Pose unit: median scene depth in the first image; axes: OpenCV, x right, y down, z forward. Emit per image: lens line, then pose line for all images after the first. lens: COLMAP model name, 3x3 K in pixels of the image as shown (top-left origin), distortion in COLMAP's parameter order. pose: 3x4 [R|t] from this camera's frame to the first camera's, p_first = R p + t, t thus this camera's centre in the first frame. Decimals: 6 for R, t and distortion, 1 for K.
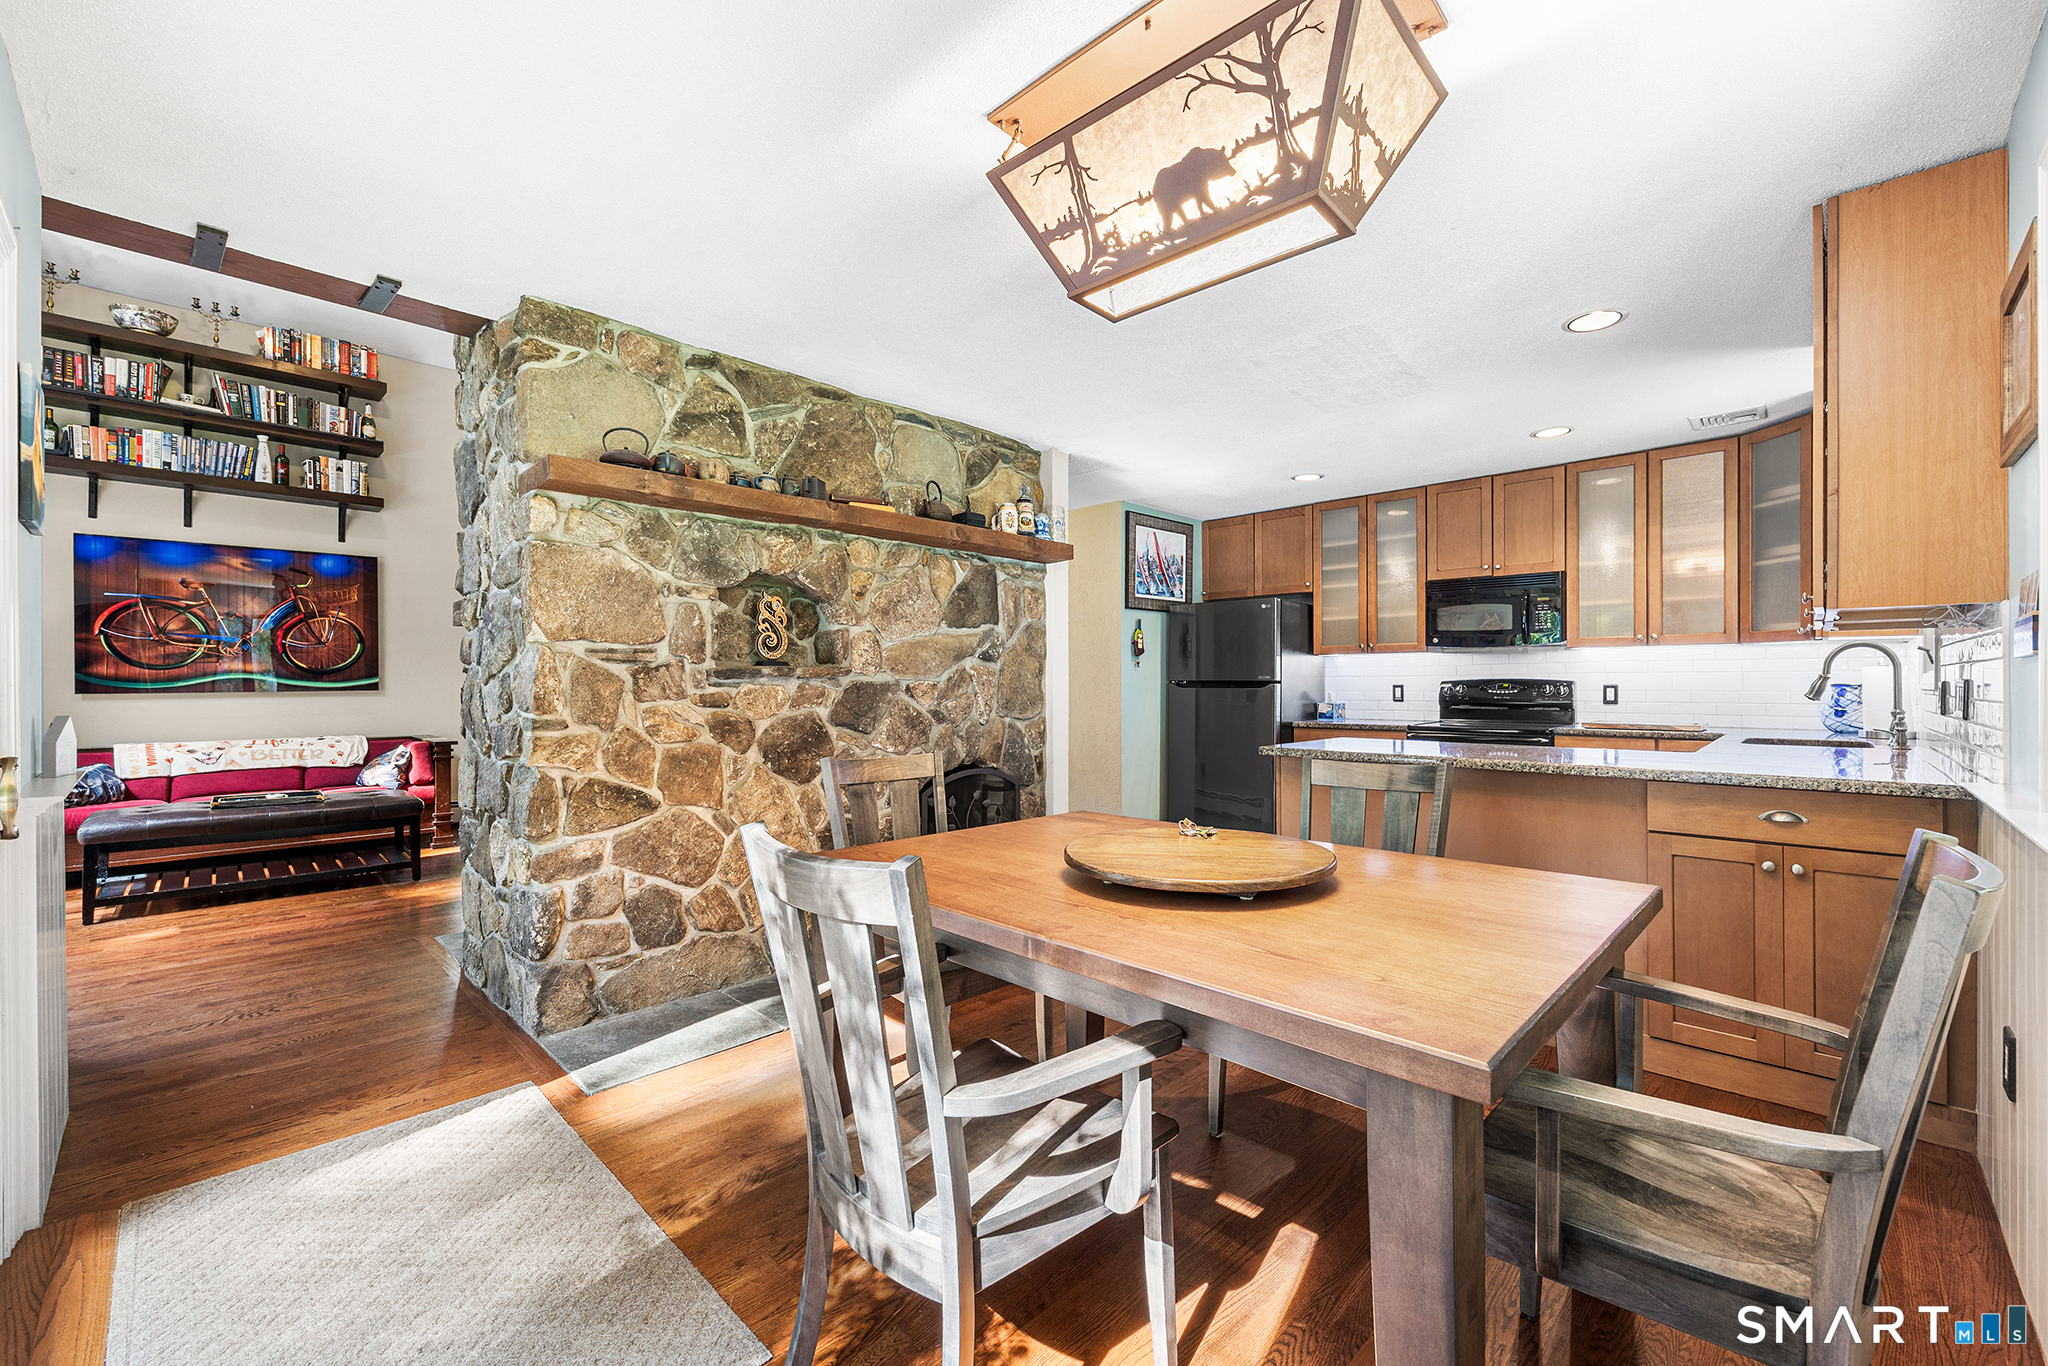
lens RADIAL K [[806.2, 0, 1007.9], [0, 806.2, 679.8], [0, 0, 1]] dist [-0.001158, -0.000329]
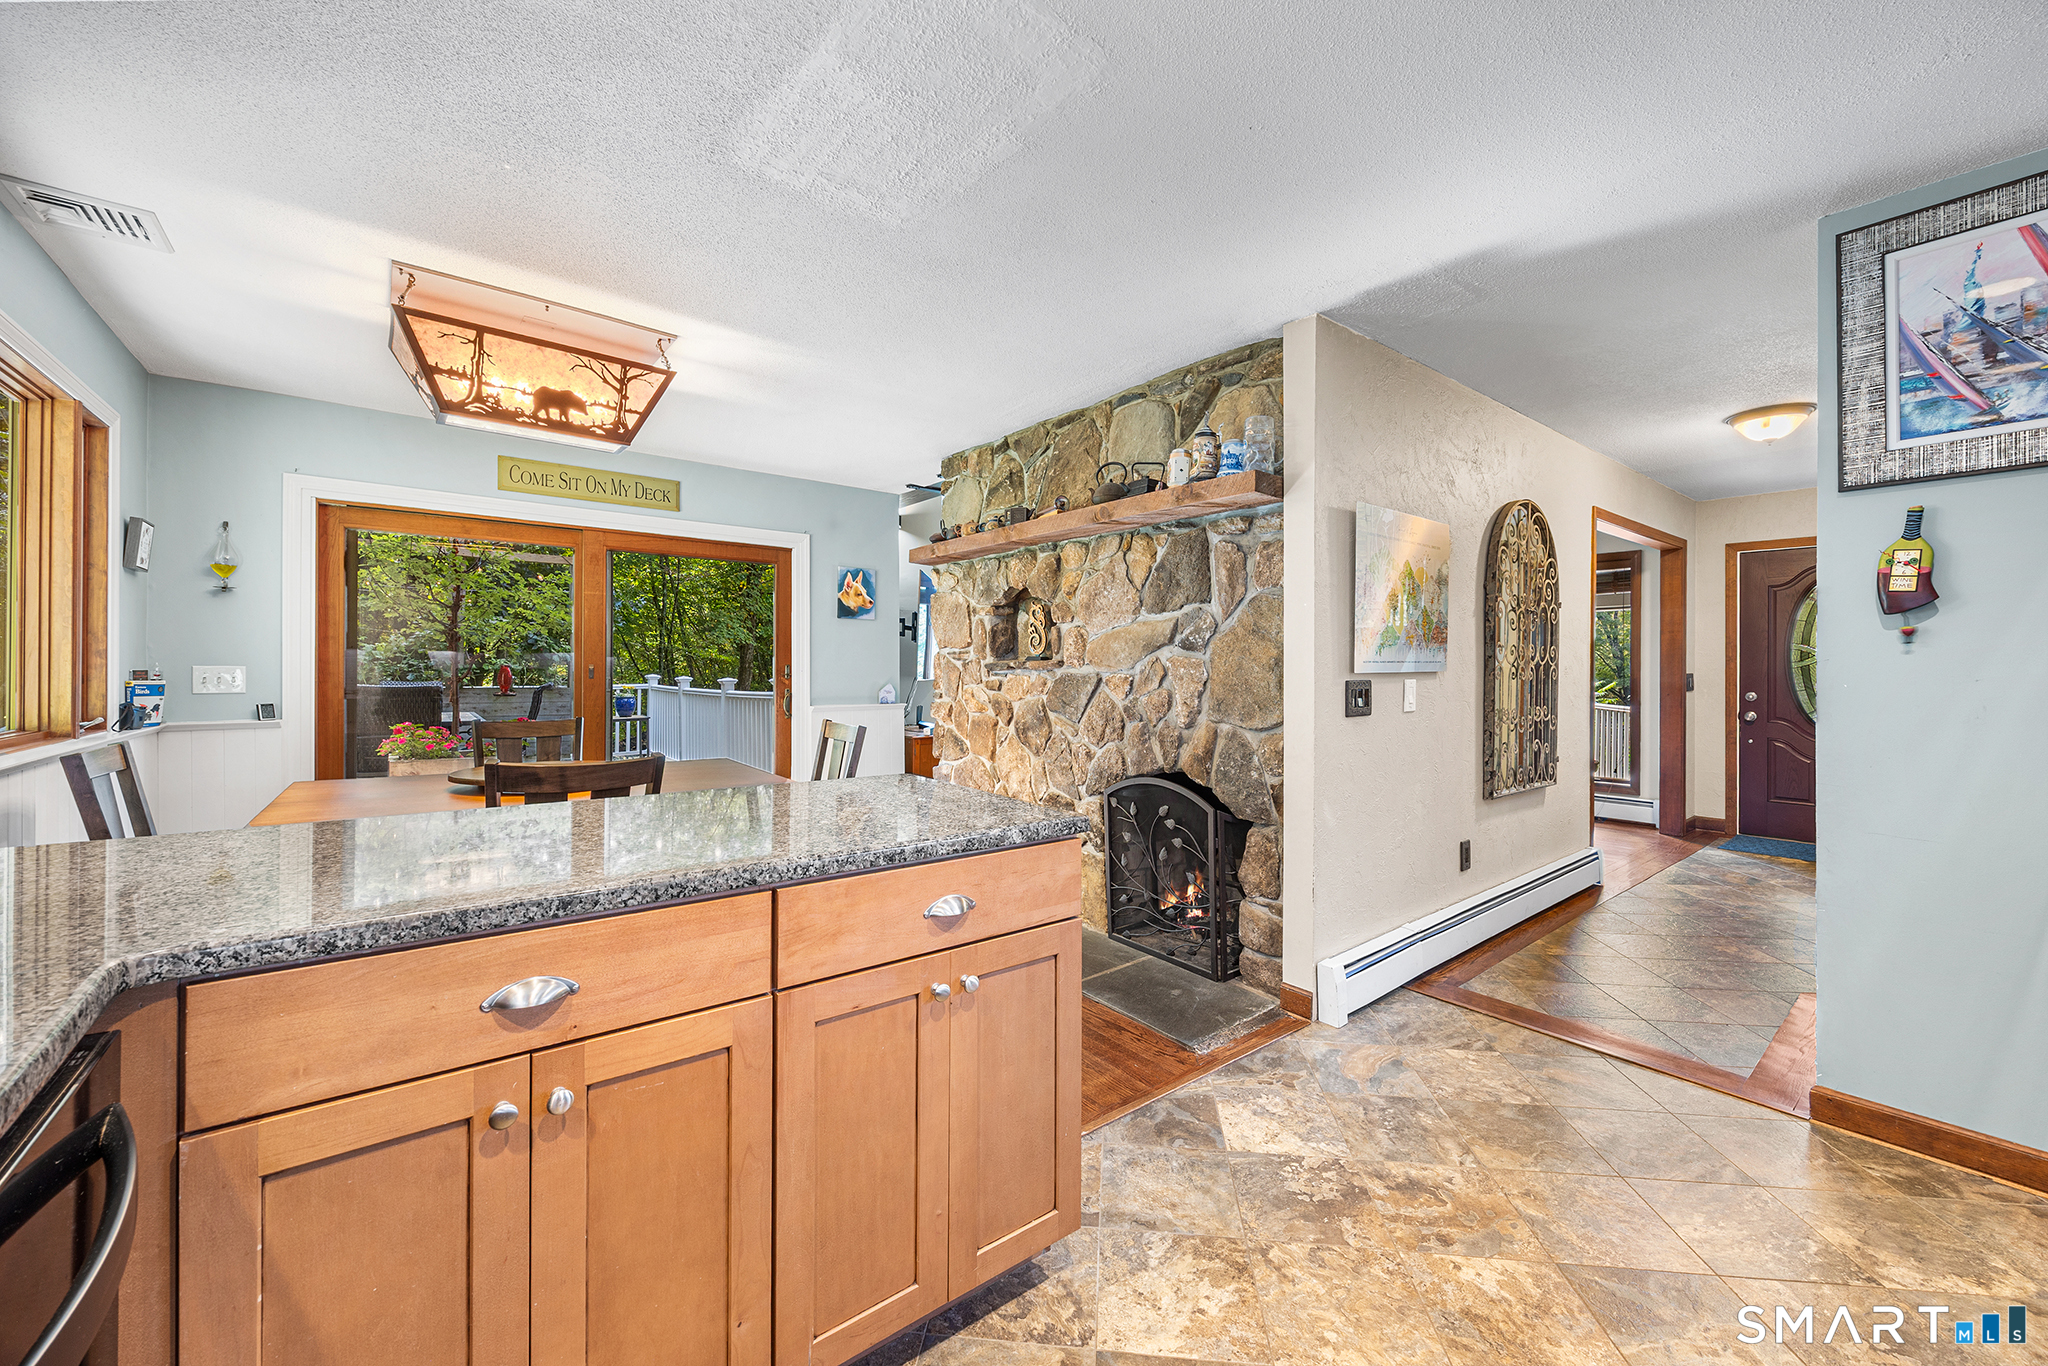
lens RADIAL K [[806.2, 0, 1044.5], [0, 806.2, 665.5], [0, 0, 1]] dist [-0.001158, -0.000329]
pose [[-0.104093, -0.000264, -0.994568, 0.792046], [-0.003919, 0.999992, 0.000145, -0.007590], [0.994560, 0.003913, -0.104093, 0.941632]]
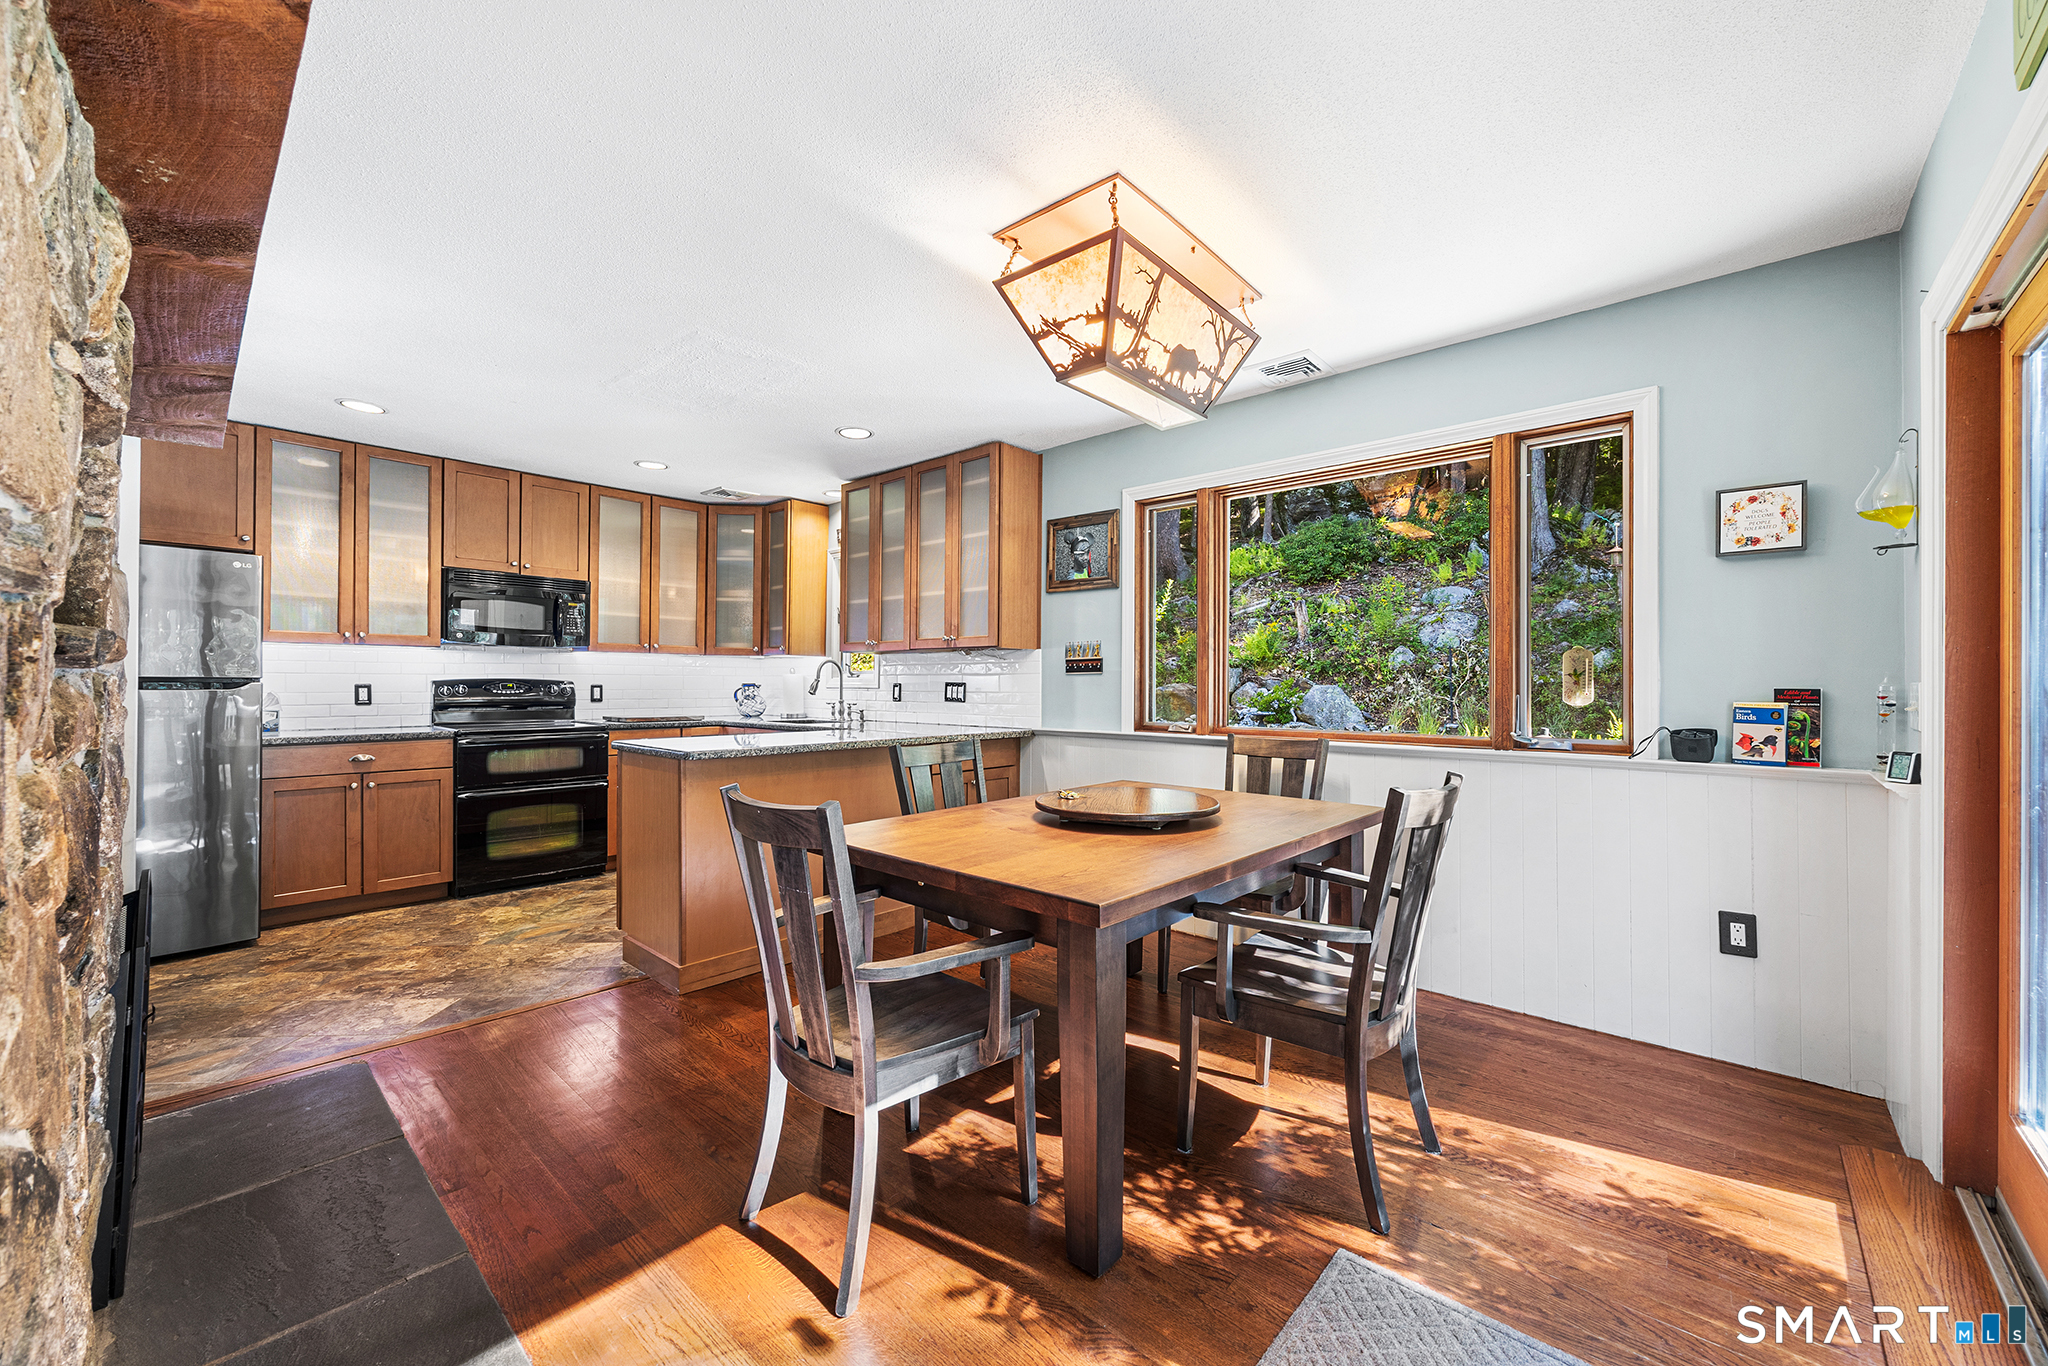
lens RADIAL K [[806.2, 0, 1026.3], [0, 806.2, 681.8], [0, 0, 1]] dist [-0.001158, -0.000329]
pose [[-0.042023, 0.005894, 0.999099, -0.497430], [-0.008052, 0.999948, -0.006238, 0.004603], [-0.999084, -0.008307, -0.041973, 0.514250]]
